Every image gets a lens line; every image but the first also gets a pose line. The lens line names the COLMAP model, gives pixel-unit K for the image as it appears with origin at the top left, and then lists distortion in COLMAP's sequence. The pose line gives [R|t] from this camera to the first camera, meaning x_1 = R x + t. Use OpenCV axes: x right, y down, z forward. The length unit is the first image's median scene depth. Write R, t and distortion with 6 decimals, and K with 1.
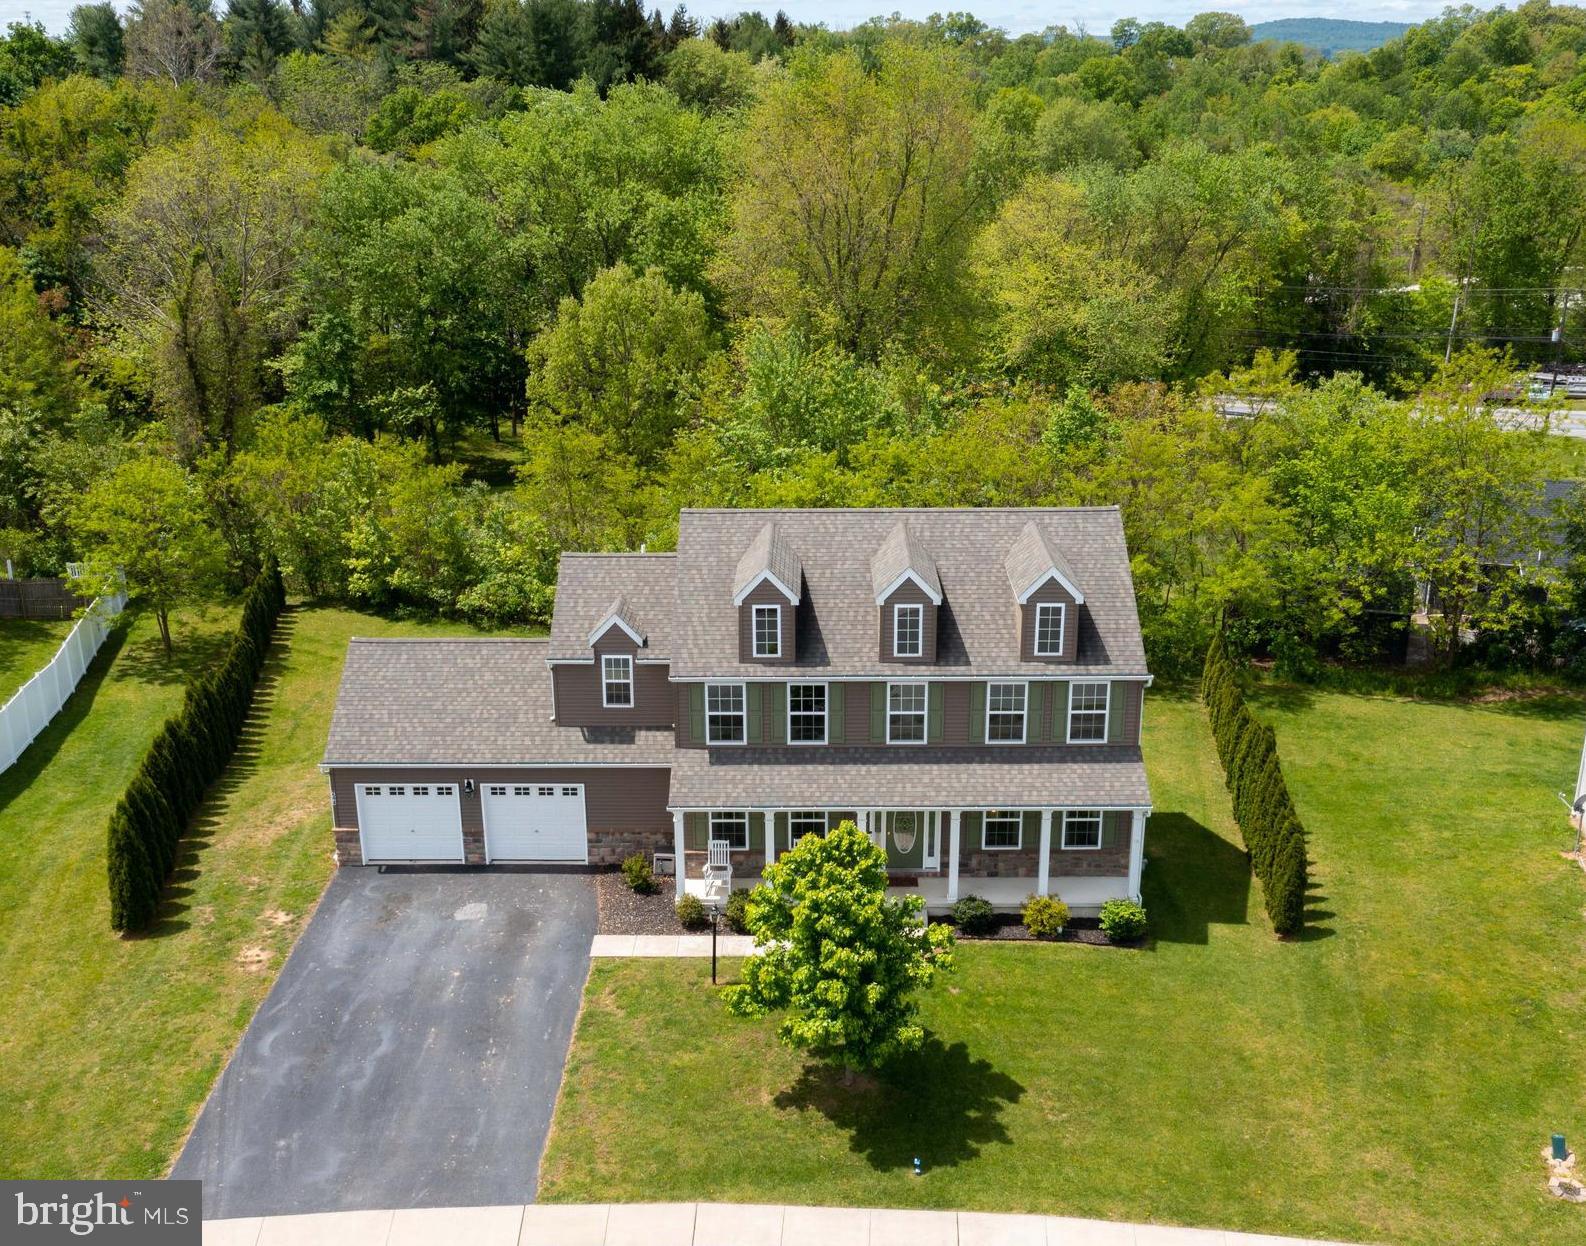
lens RADIAL K [[1654.1, 0, 793.0], [0, 1654.1, 623.0], [0, 0, 1]] dist [0.013934, 0.016606]
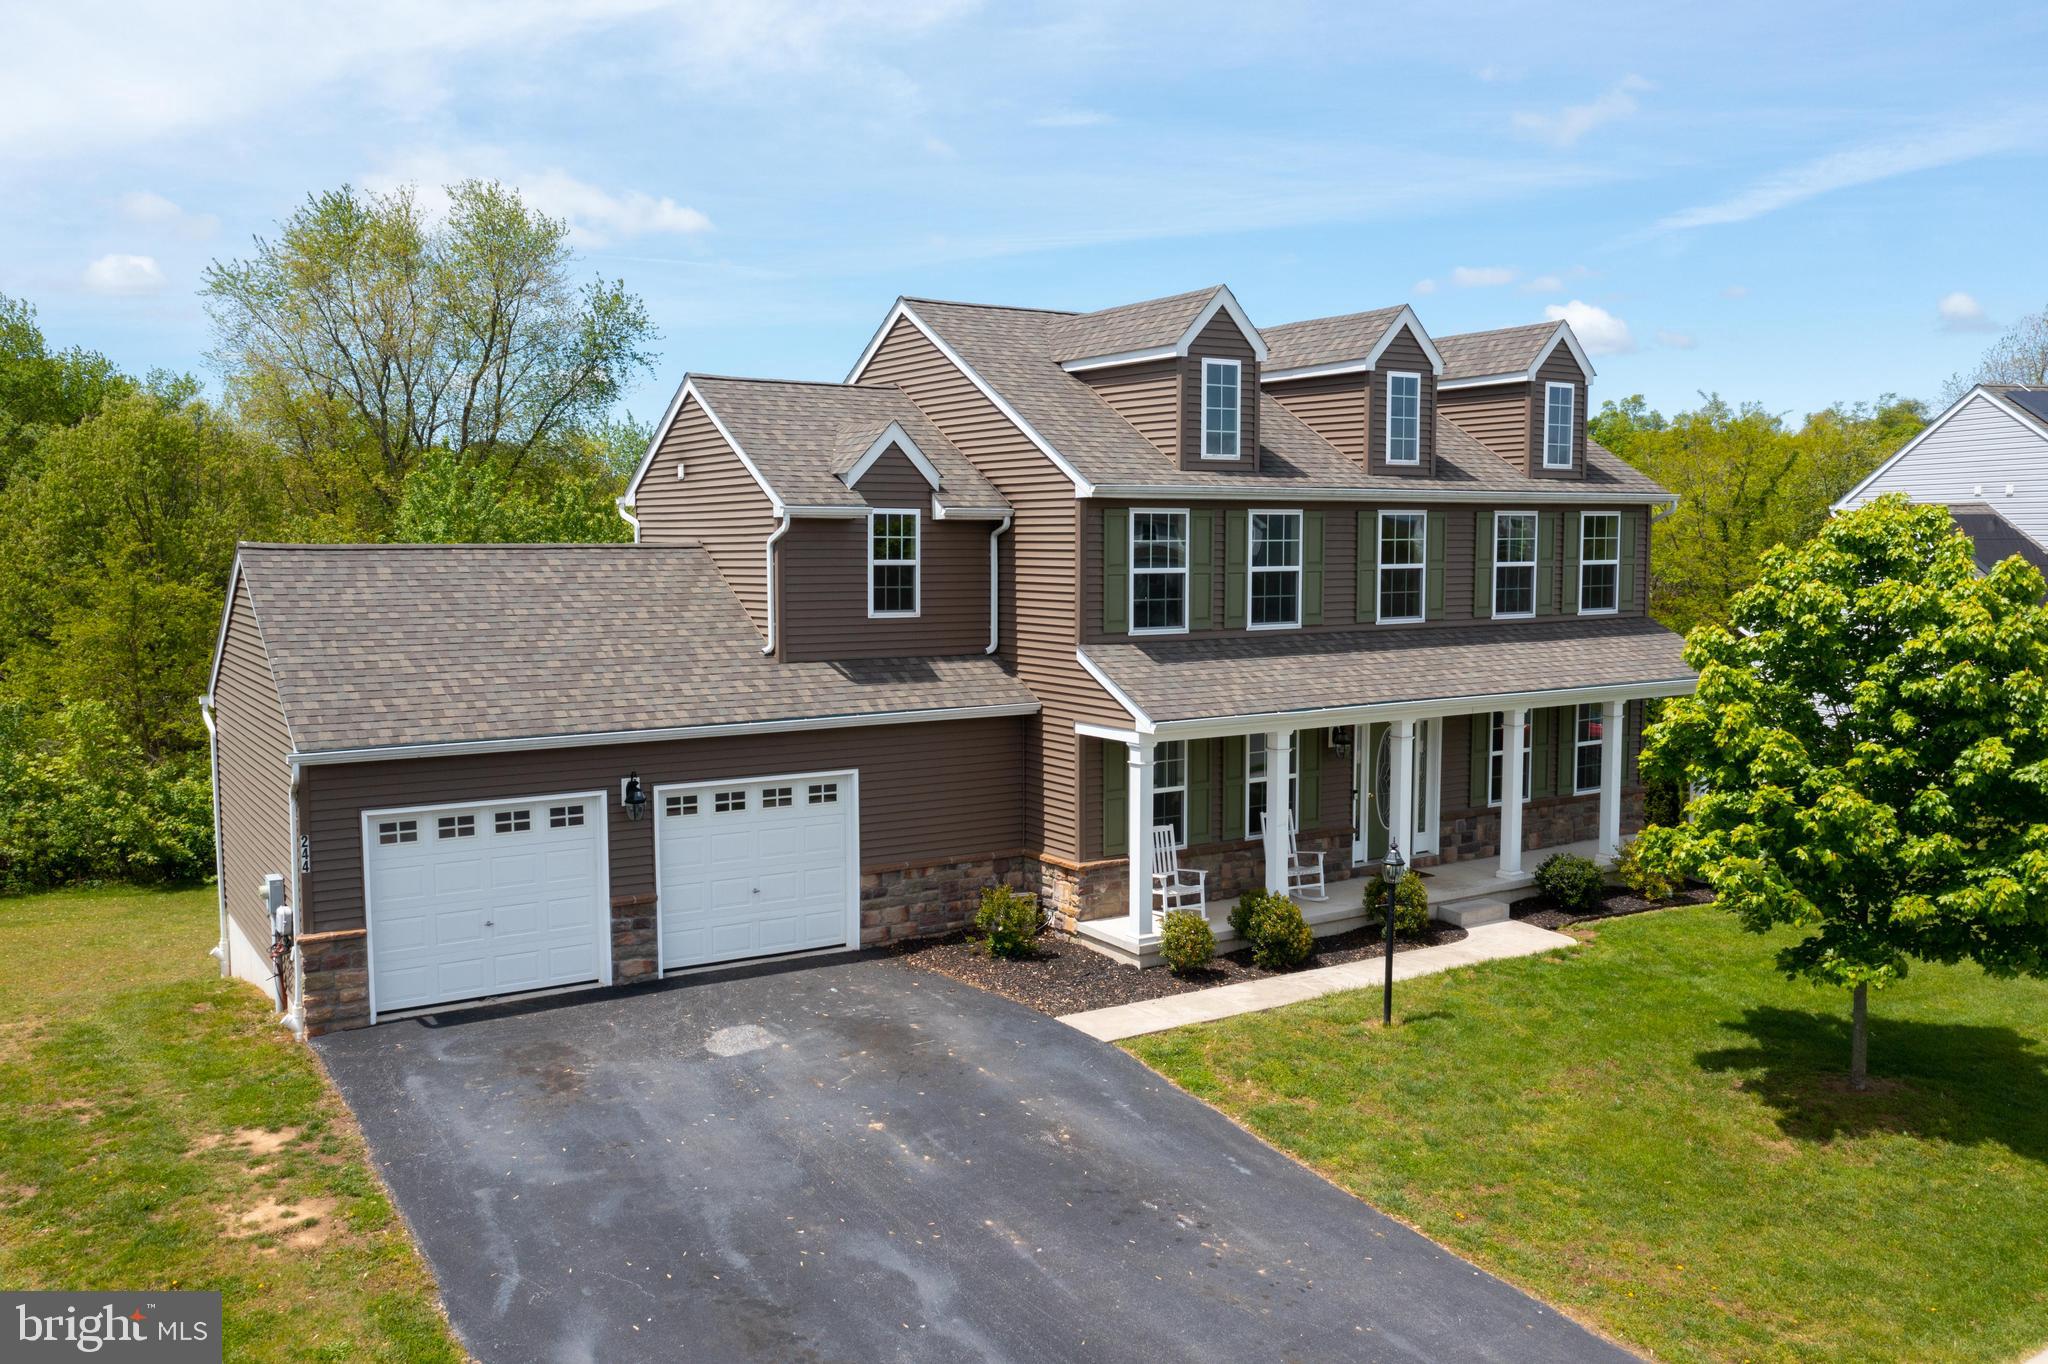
lens RADIAL K [[1627.0, 0, 1024.0], [0, 1627.0, 682.0], [0, 0, 1]] dist [0.000612, 0.010868]
pose [[0.830789, -0.043688, 0.554870, -0.352141], [0.174957, 0.966880, -0.185829, 0.170778], [-0.528374, 0.251463, 0.810917, 0.579826]]
